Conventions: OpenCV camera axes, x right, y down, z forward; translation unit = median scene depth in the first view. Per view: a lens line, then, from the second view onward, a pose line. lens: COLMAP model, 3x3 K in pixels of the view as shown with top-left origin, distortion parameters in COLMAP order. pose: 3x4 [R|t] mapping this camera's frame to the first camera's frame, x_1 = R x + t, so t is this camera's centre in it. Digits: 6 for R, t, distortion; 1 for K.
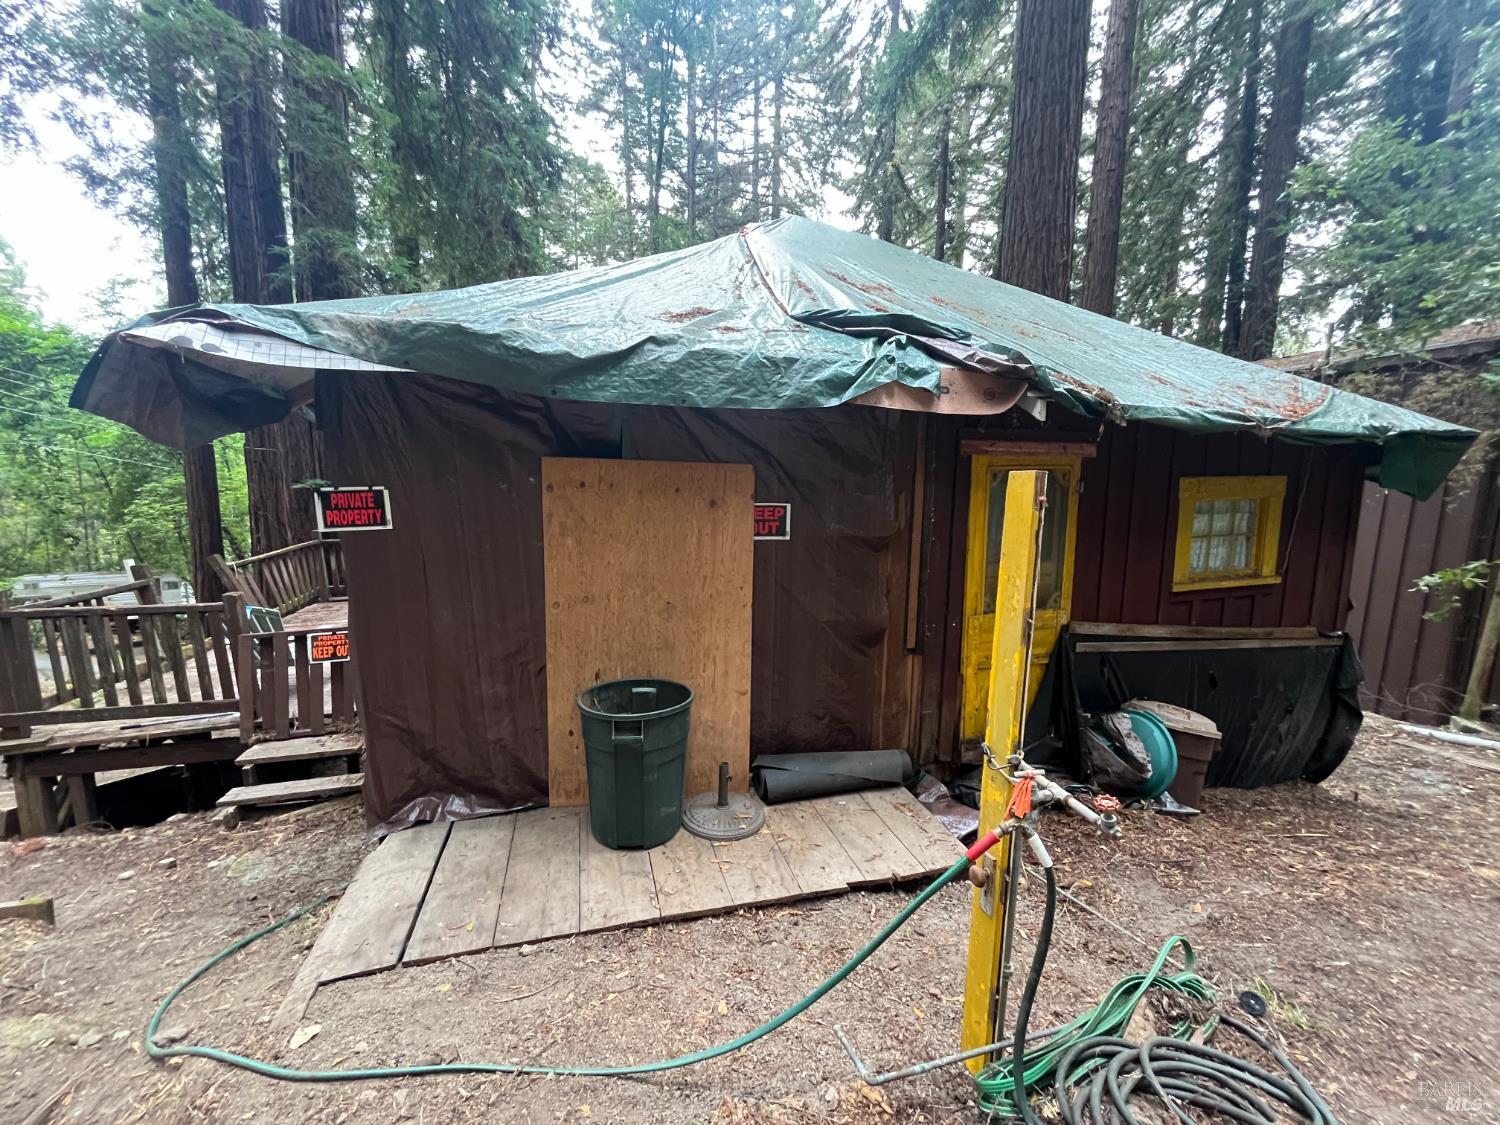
lens RADIAL K [[602.7, 0, 735.2], [0, 602.7, 562.7], [0, 0, 1]] dist [-0.001872, 0.000234]
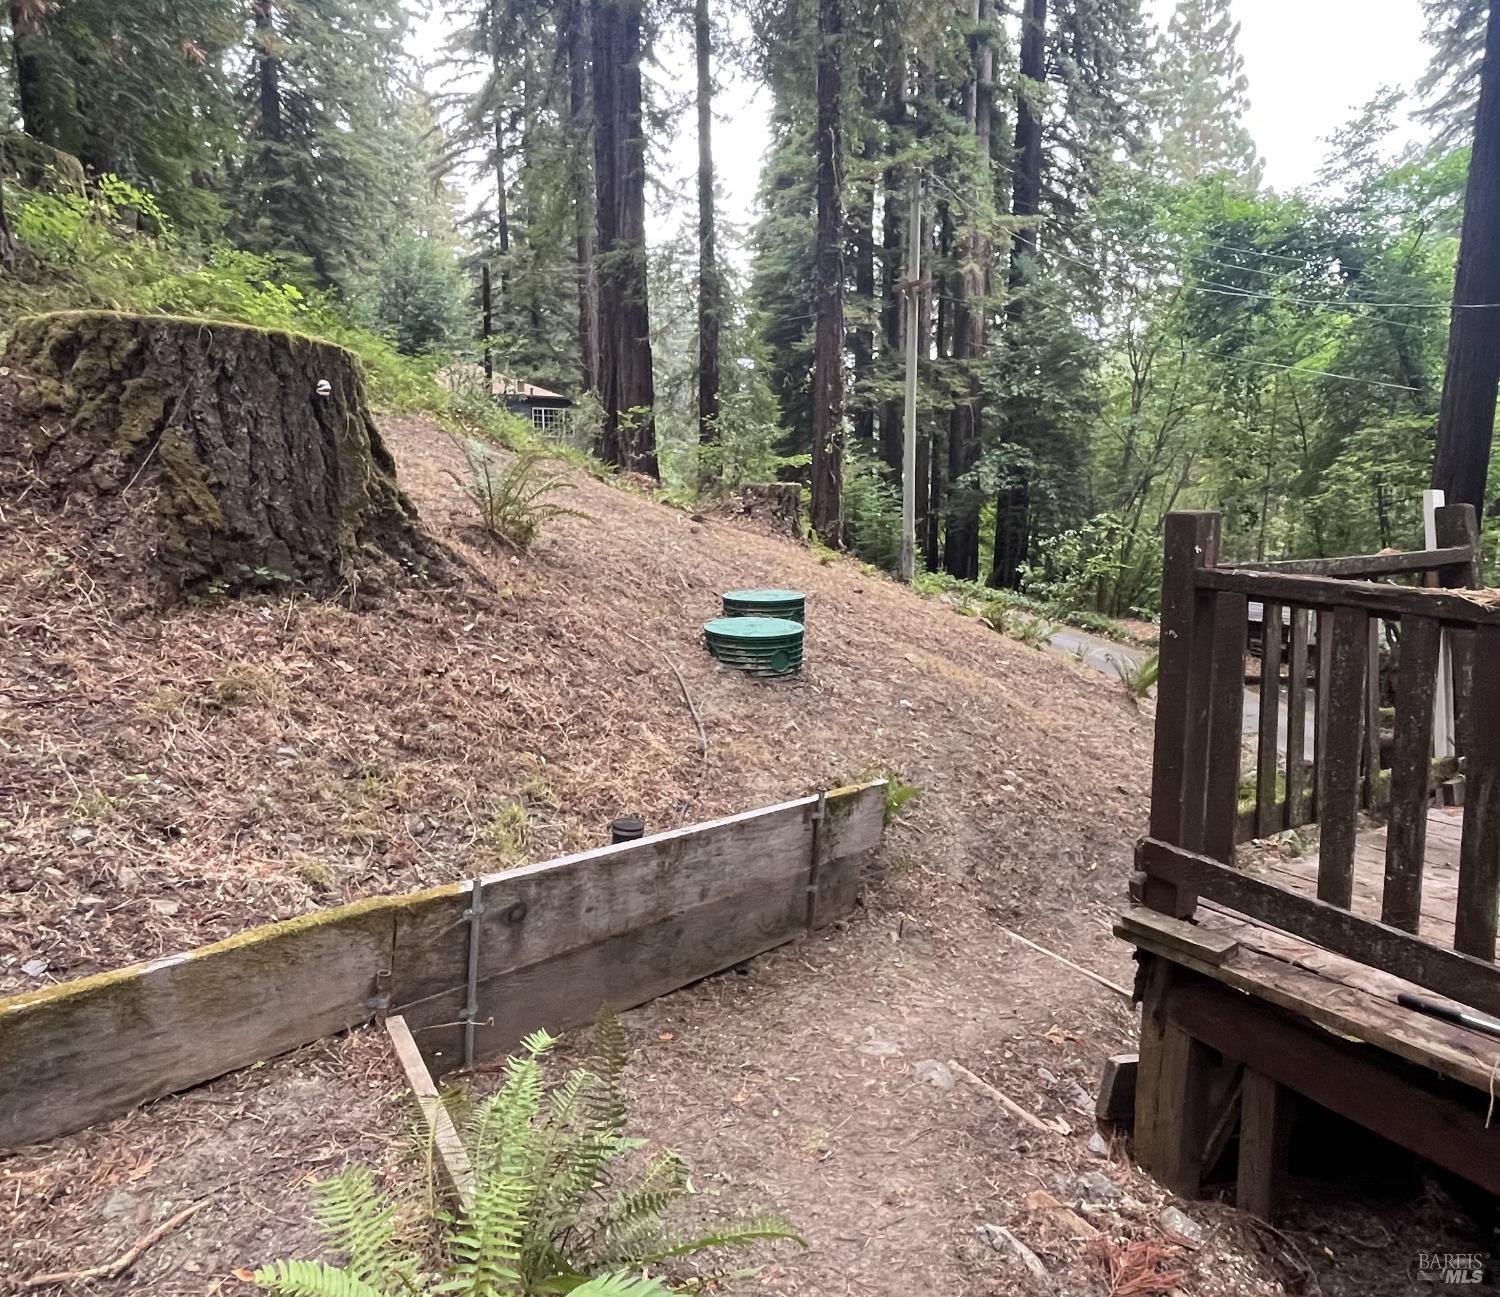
lens RADIAL K [[1052.1, 0, 783.7], [0, 1052.1, 644.5], [0, 0, 1]] dist [-0.003514, -0.000398]
pose [[0.320484, 0.163968, -0.932955, -0.645594], [-0.118455, 0.984111, 0.132267, 0.066550], [0.939818, 0.068123, 0.334814, 0.511720]]
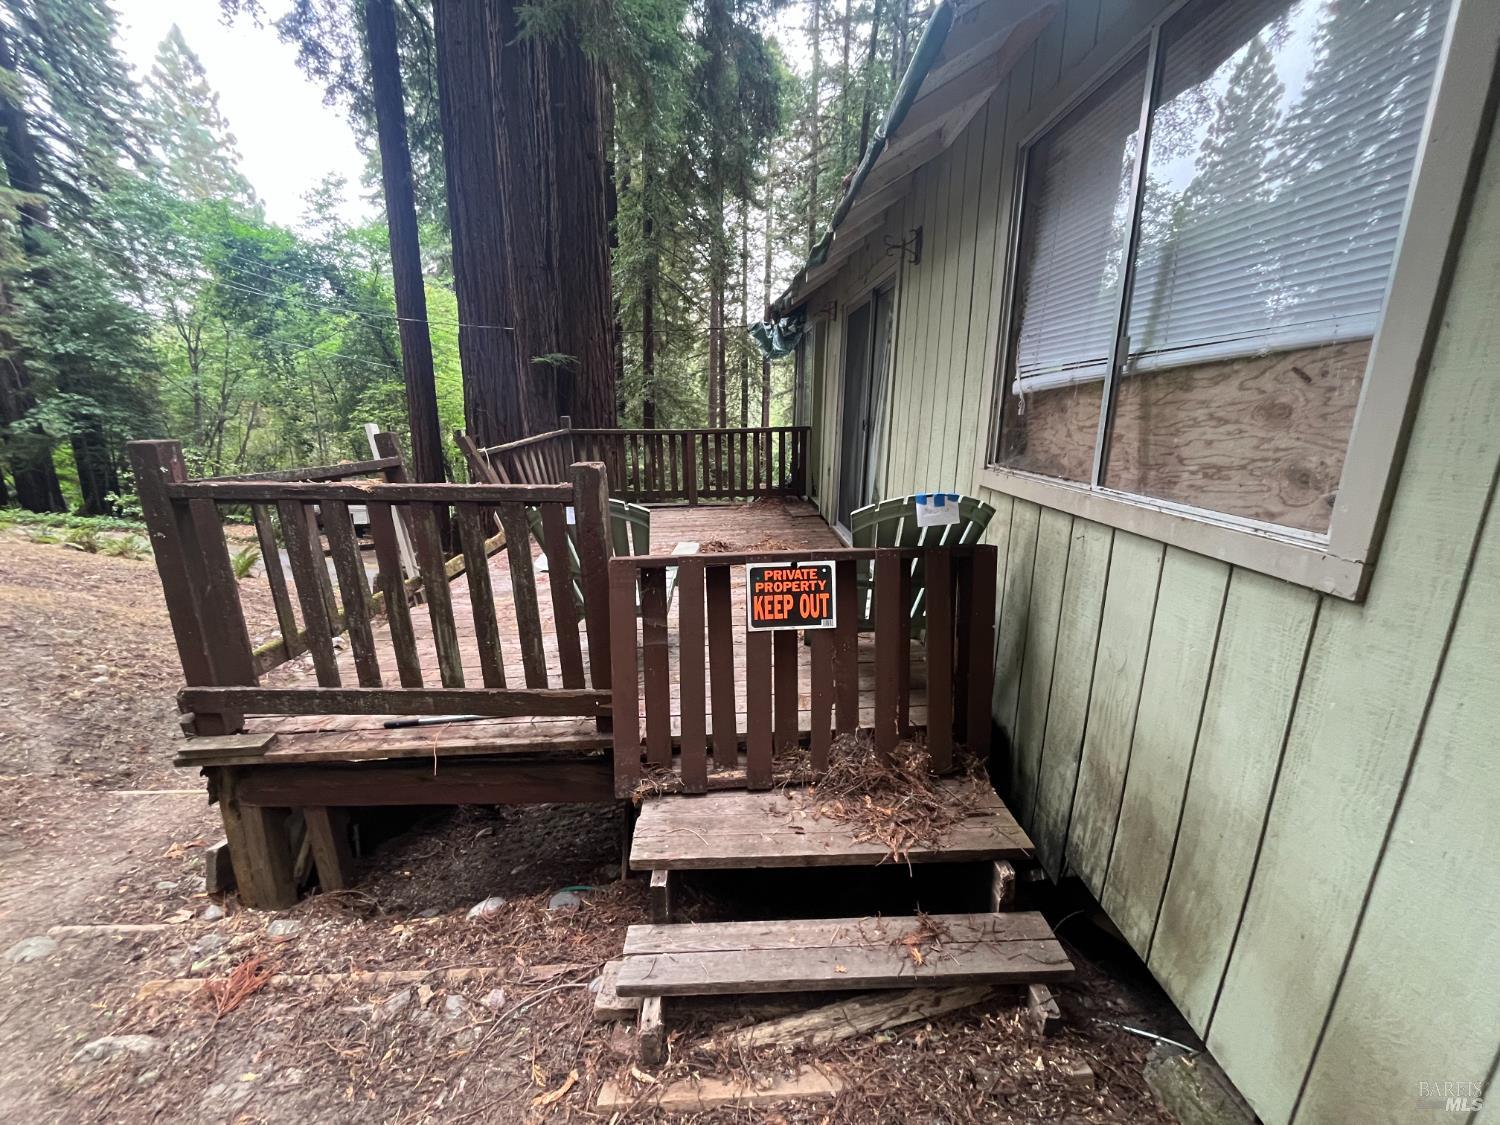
lens RADIAL K [[604.8, 0, 748.9], [0, 604.8, 564.9], [0, 0, 1]] dist [-0.003444, -0.000481]
pose [[0.976888, 0.058612, -0.205557, -0.608477], [-0.033190, 0.991600, 0.125011, 0.063852], [0.211157, -0.115299, 0.970628, 0.570081]]
